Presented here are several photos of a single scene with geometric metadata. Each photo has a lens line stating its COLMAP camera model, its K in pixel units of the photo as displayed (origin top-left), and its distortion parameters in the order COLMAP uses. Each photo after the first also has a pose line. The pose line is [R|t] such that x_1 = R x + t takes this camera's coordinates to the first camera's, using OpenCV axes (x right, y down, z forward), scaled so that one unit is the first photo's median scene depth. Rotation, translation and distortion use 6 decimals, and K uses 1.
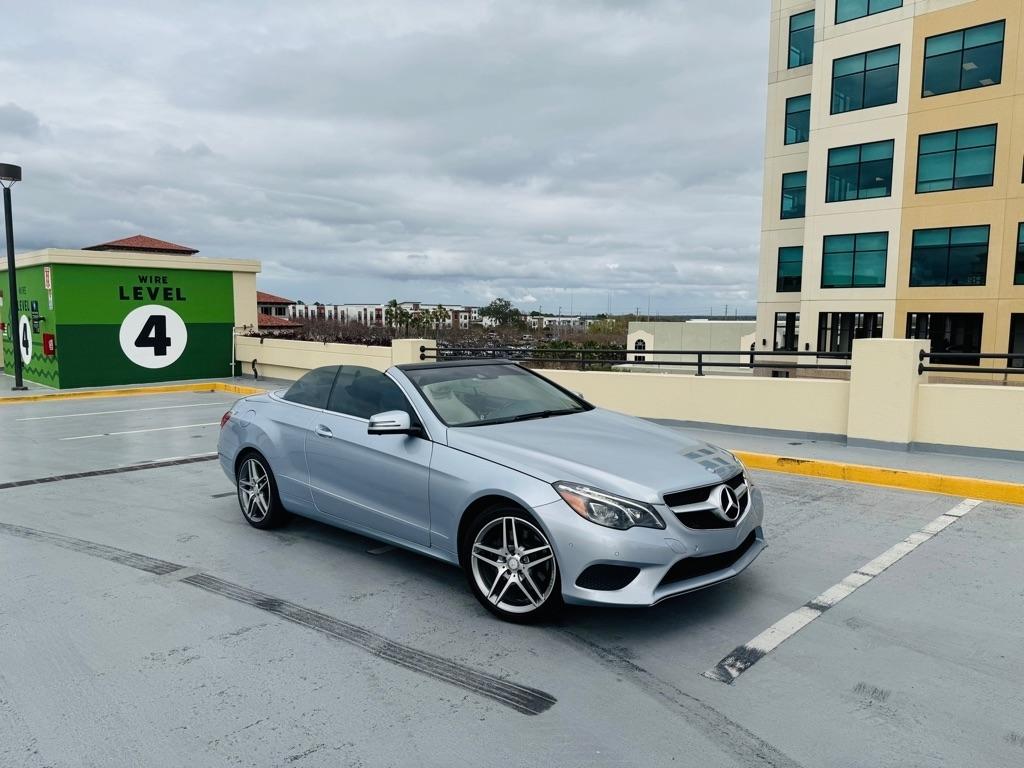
lens RADIAL K [[716.0, 0, 515.5], [0, 716.0, 387.2], [0, 0, 1]] dist [0.036226, -0.044247]
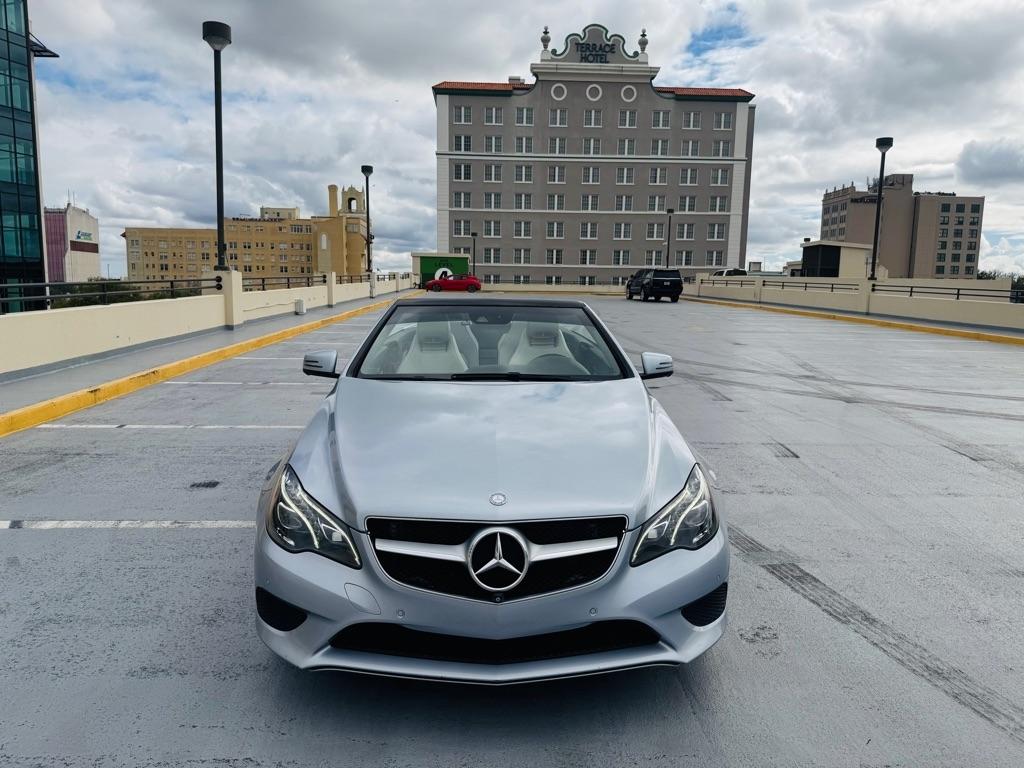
lens RADIAL K [[718.8, 0, 514.5], [0, 718.8, 387.5], [0, 0, 1]] dist [0.025572, -0.028741]
pose [[-0.726971, -0.104244, 0.678710, -0.101647], [0.048759, 0.978078, 0.202450, -0.014181], [-0.684935, 0.180268, -0.705951, 0.223720]]
